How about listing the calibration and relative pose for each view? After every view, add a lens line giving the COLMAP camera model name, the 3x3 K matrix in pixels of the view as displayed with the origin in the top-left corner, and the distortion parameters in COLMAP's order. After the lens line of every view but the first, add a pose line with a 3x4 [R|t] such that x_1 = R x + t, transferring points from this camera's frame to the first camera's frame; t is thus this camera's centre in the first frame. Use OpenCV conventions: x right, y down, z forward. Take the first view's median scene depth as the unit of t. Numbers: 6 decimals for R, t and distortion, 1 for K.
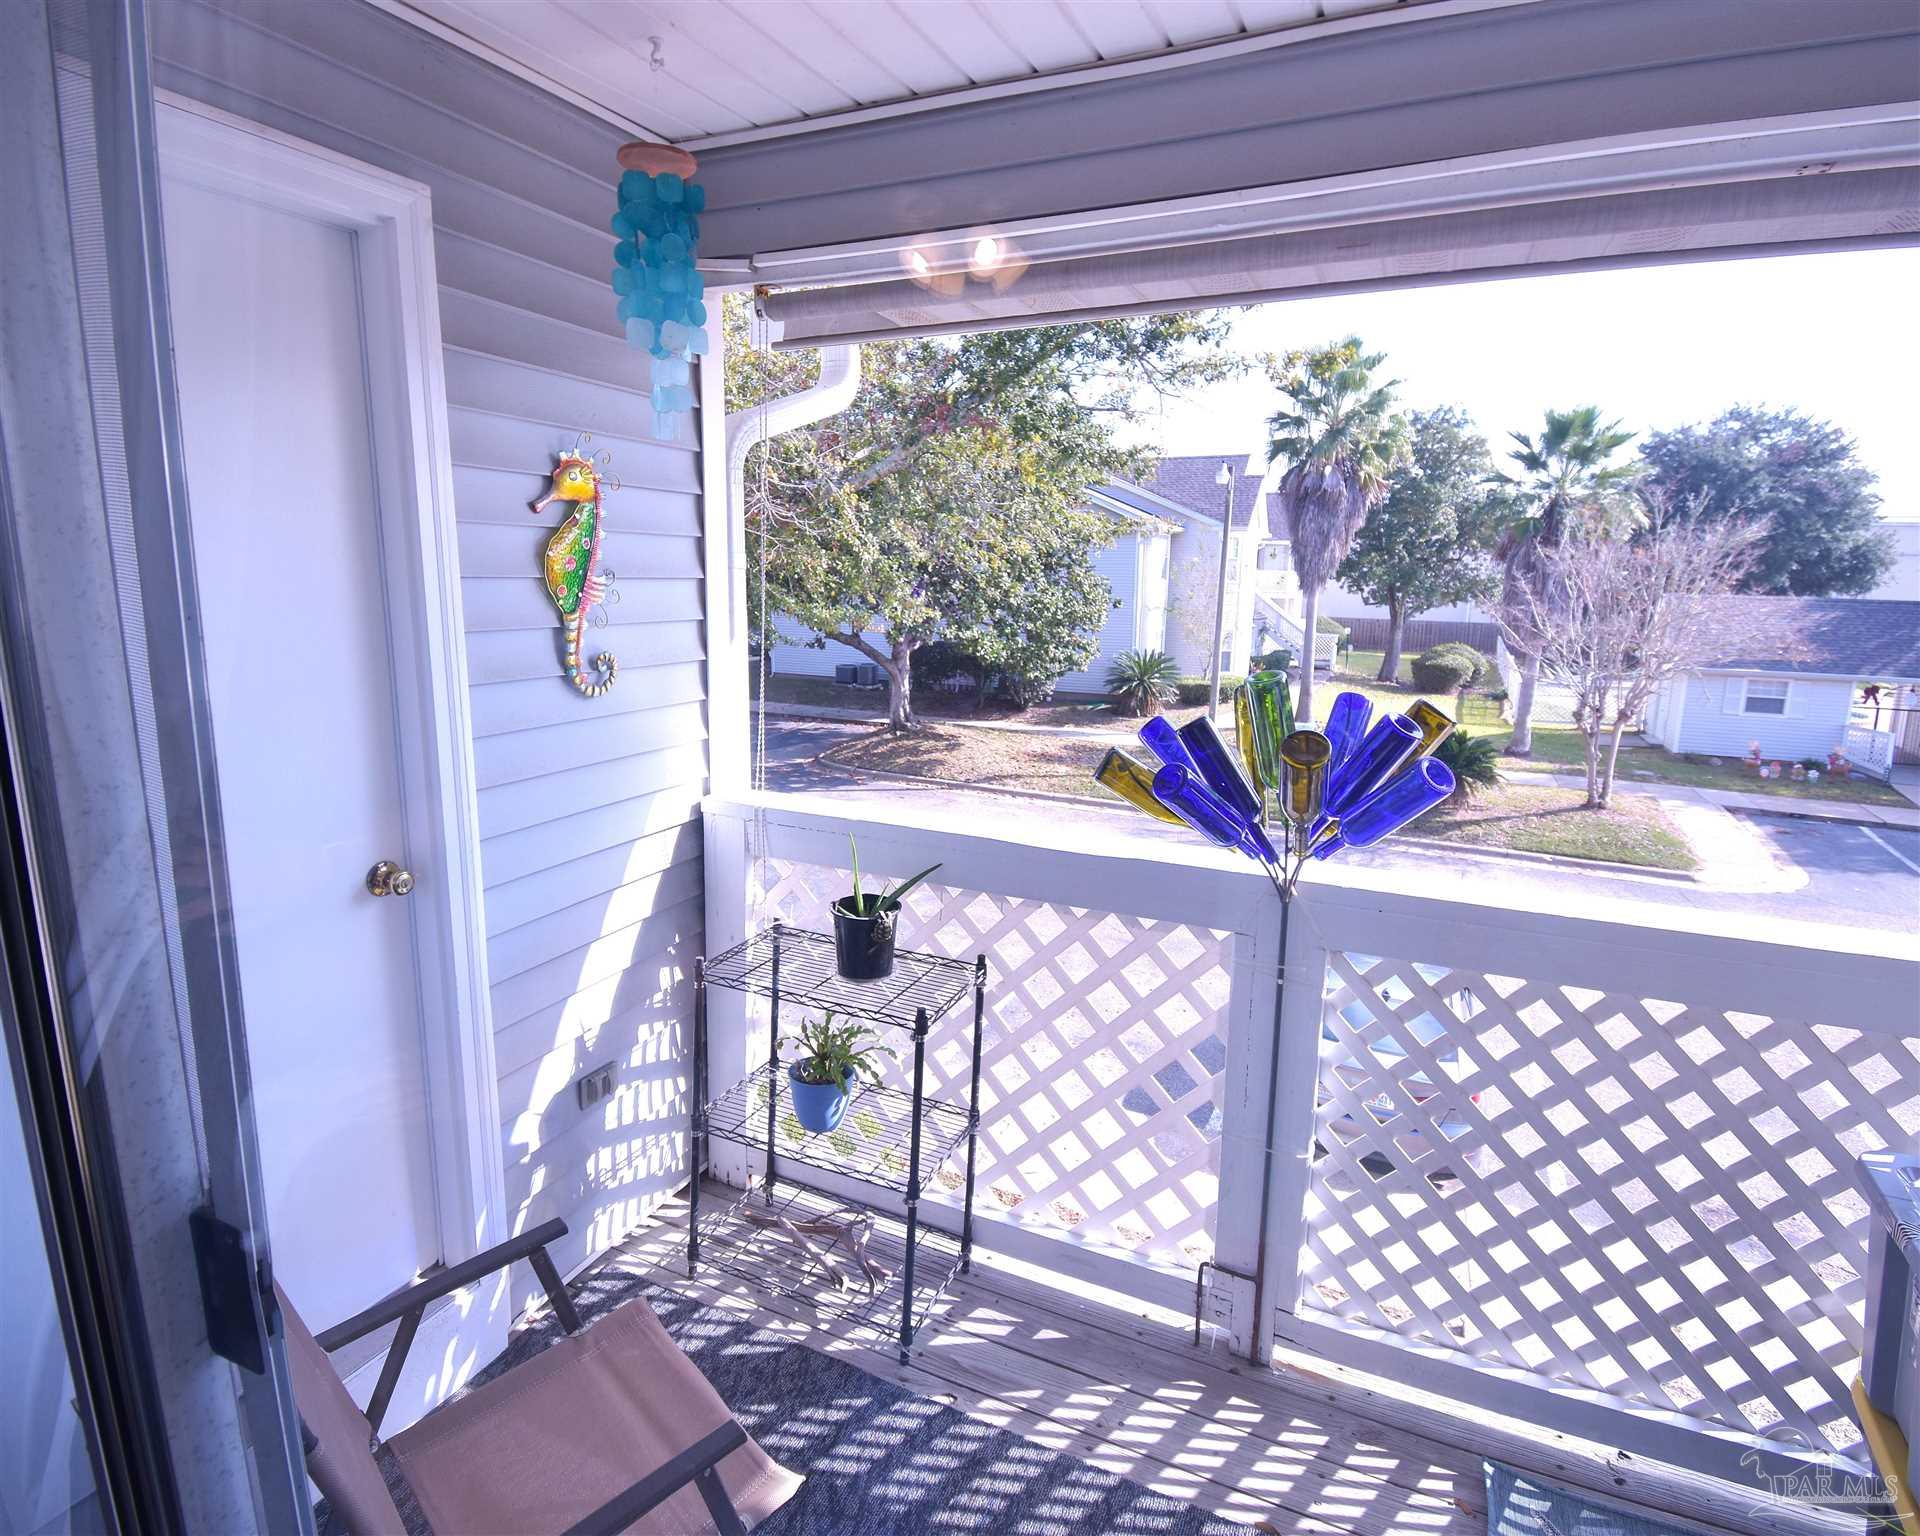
lens RADIAL K [[975.4, 0, 950.6], [0, 975.4, 748.0], [0, 0, 1]] dist [-0.007801, -0.005064]
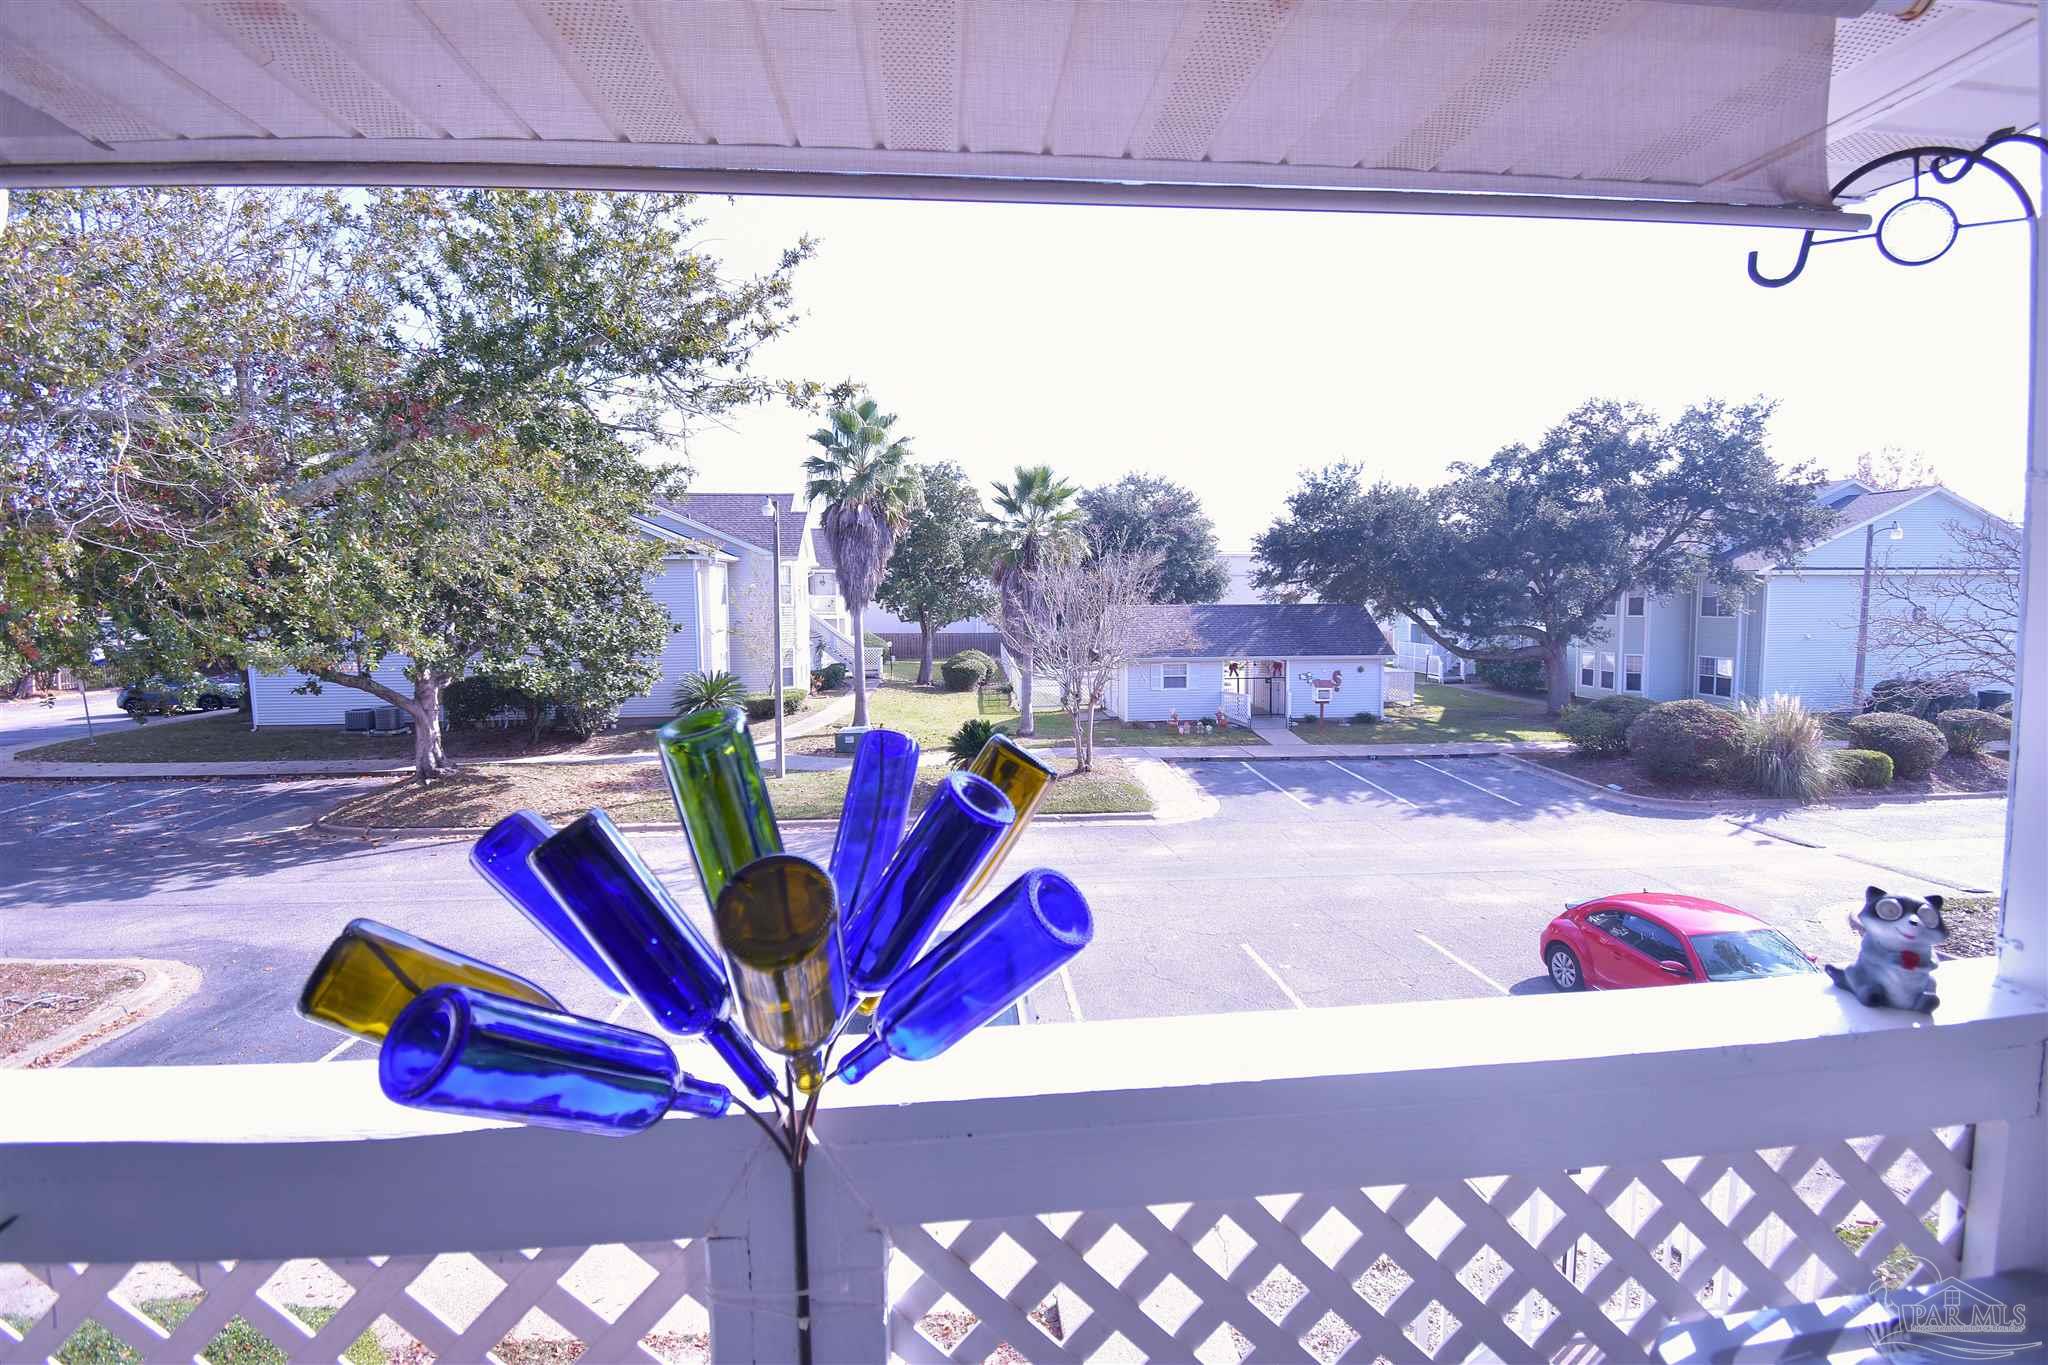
lens RADIAL K [[1030.6, 0, 1016.3], [0, 1030.6, 675.2], [0, 0, 1]] dist [-0.003275, -0.000097]
pose [[0.870683, -0.063522, 0.487725, -0.064895], [0.108861, 0.991920, -0.065149, 0.014154], [-0.479646, 0.109819, 0.870563, -0.145620]]
